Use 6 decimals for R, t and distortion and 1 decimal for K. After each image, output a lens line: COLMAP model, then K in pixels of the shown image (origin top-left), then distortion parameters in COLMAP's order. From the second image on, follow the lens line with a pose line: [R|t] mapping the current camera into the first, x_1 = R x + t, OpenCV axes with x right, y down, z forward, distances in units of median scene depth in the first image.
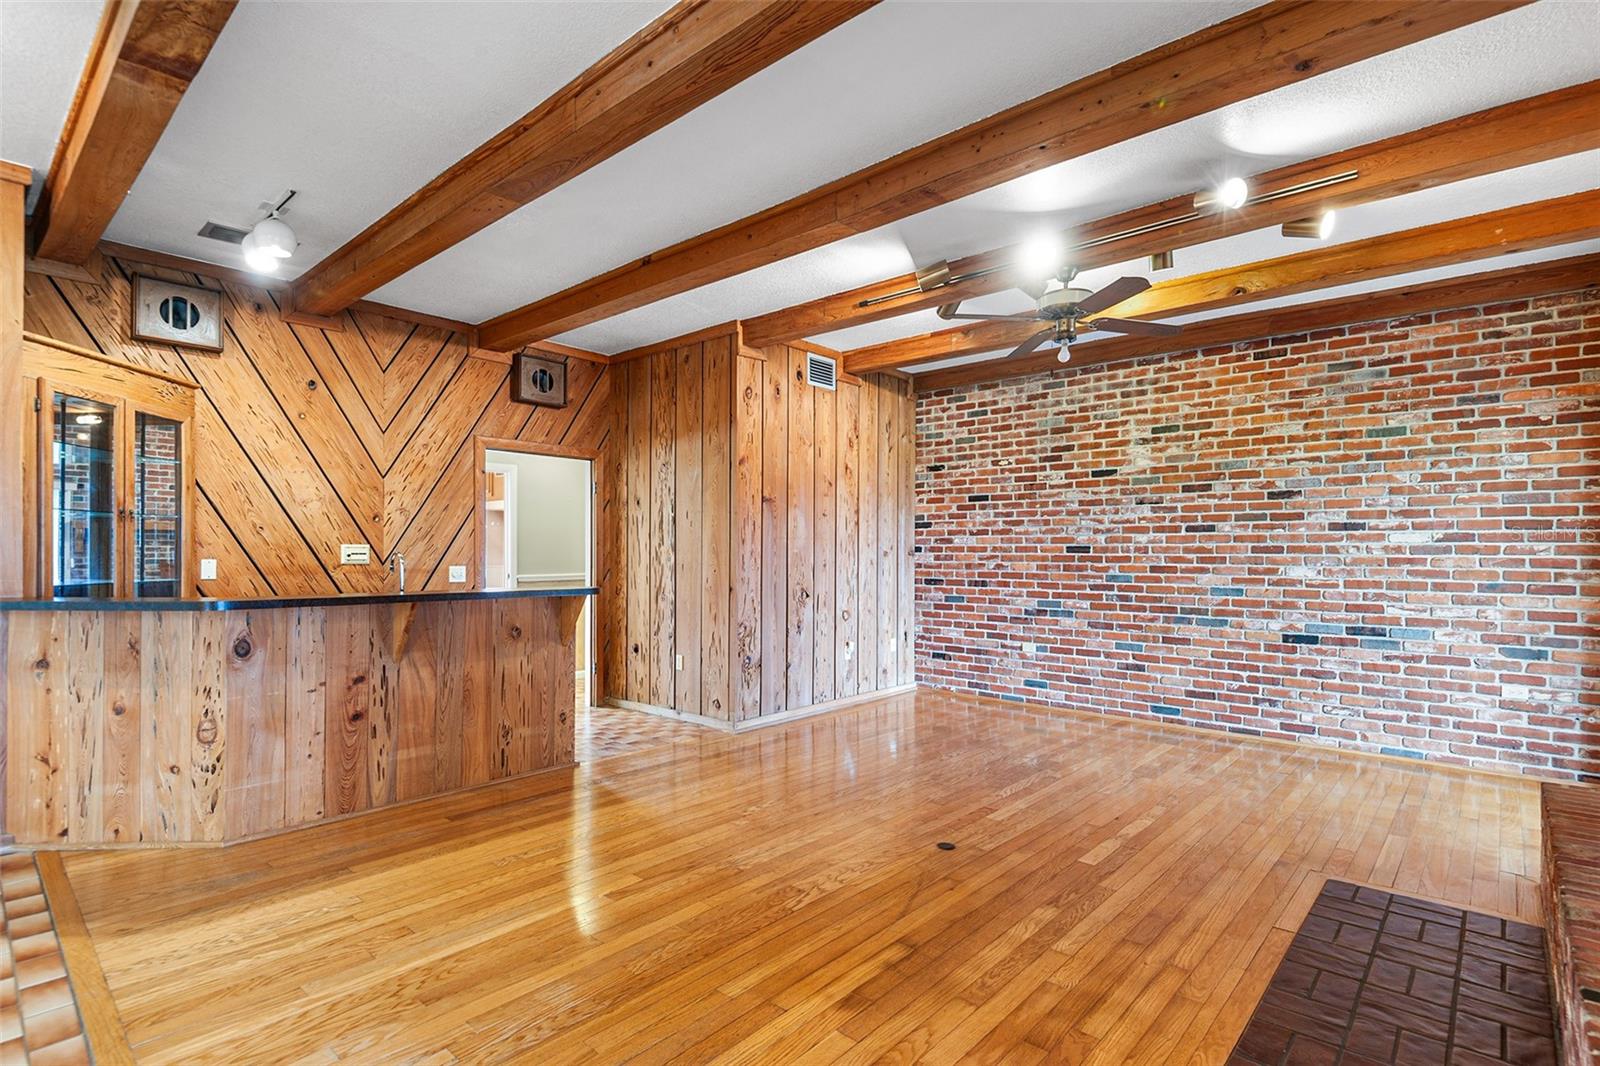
lens RADIAL K [[780.9, 0, 804.0], [0, 780.9, 555.6], [0, 0, 1]] dist [0.080655, -0.062523]
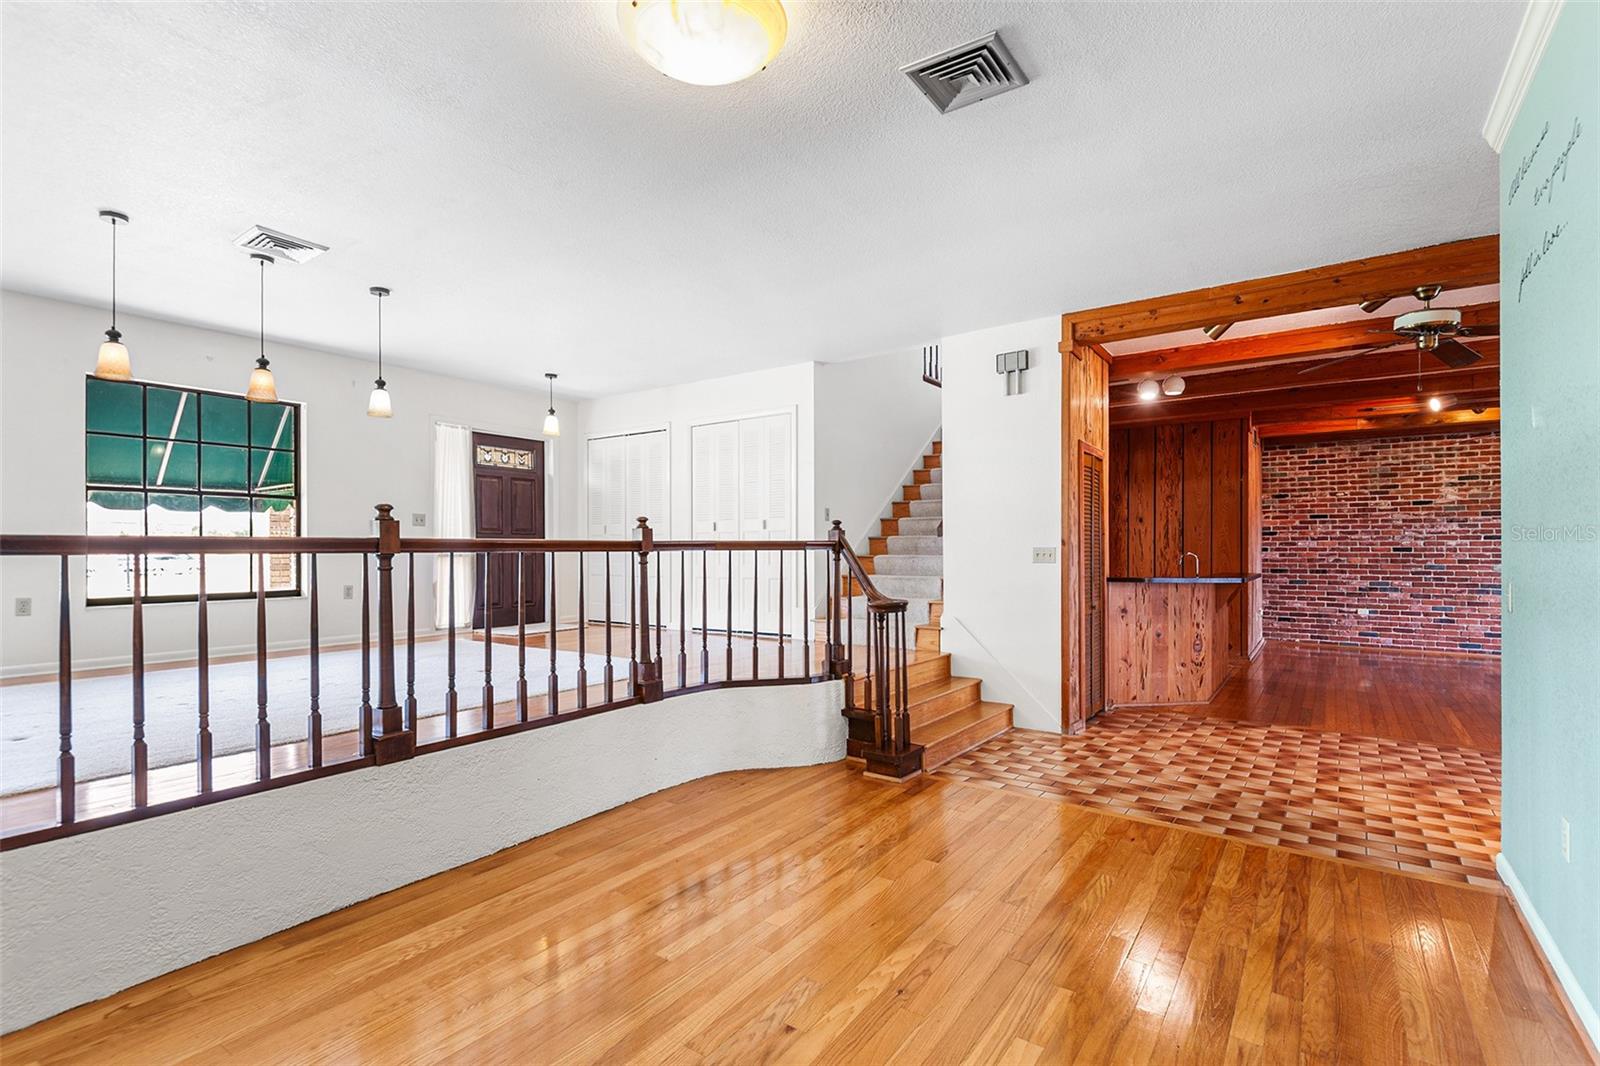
lens RADIAL K [[741.8, 0, 803.9], [0, 741.8, 551.2], [0, 0, 1]] dist [0.039503, -0.023147]
pose [[0.993378, -0.003251, 0.114846, -1.058077], [0.003498, 0.999992, -0.001944, -0.005827], [-0.114838, 0.002333, 0.993381, -0.395224]]
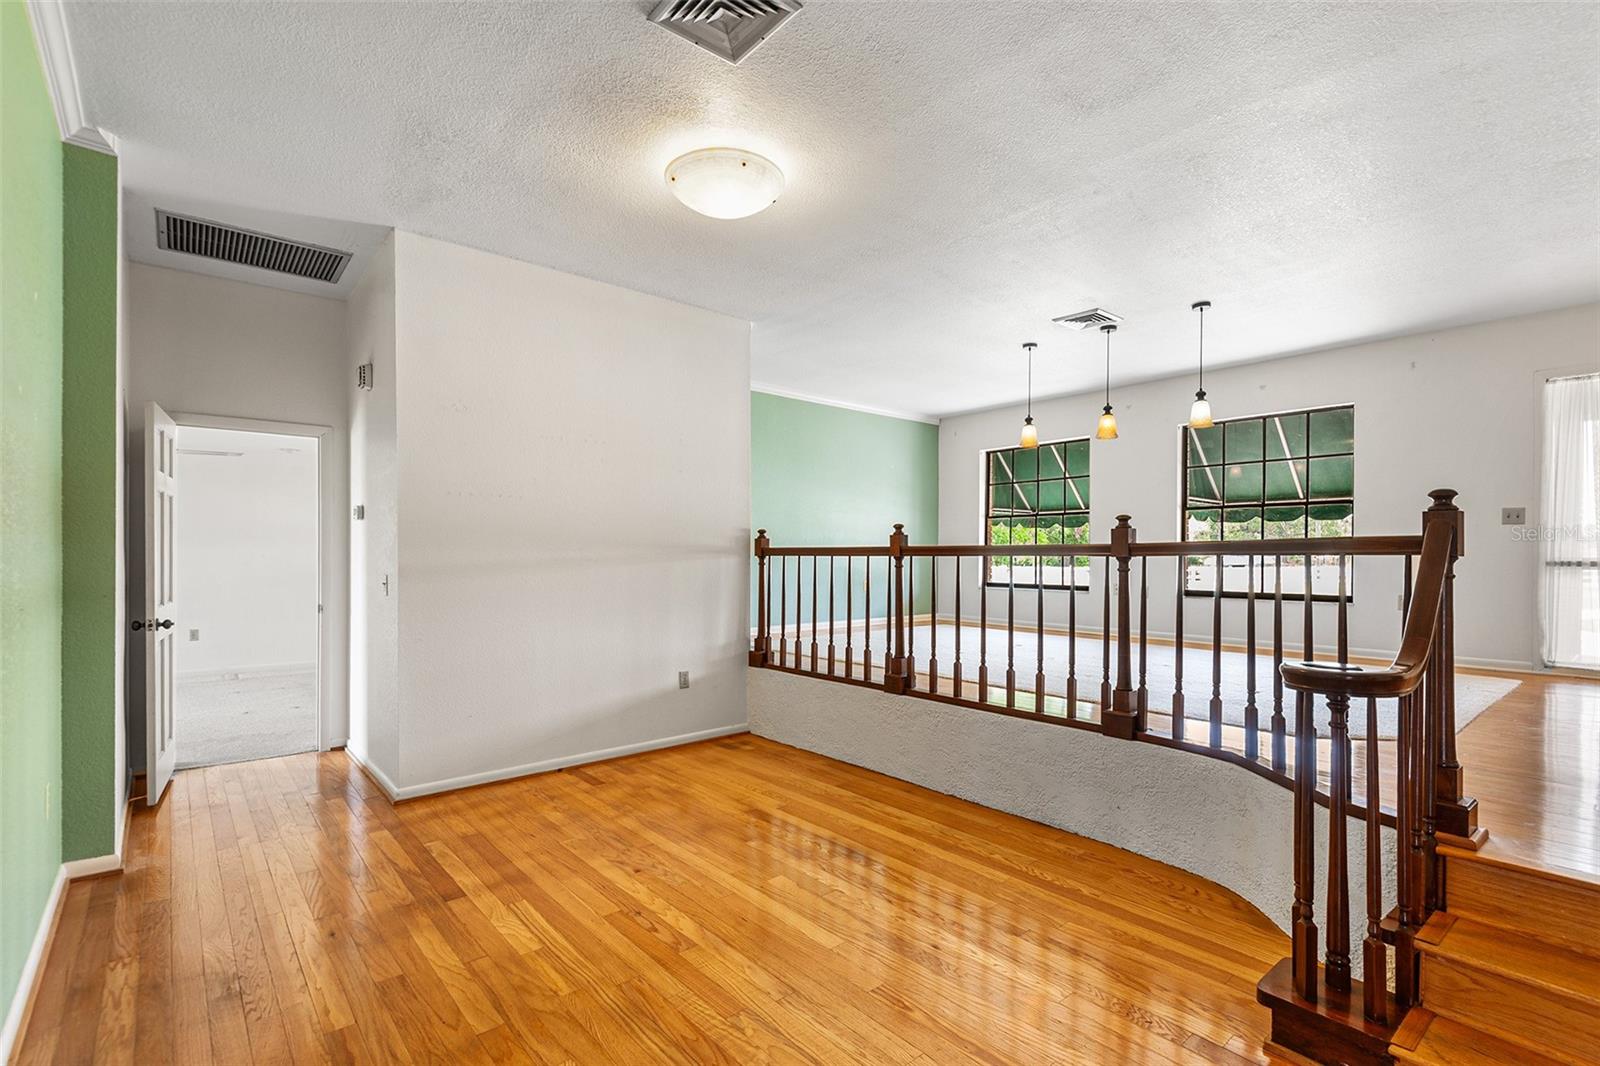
lens RADIAL K [[741.8, 0, 803.9], [0, 741.8, 551.2], [0, 0, 1]] dist [0.039503, -0.023147]
pose [[-0.135716, -0.004567, -0.990737, -0.435616], [-0.006946, 0.999969, -0.003658, -0.008691], [0.990723, 0.006385, -0.135744, 0.219016]]
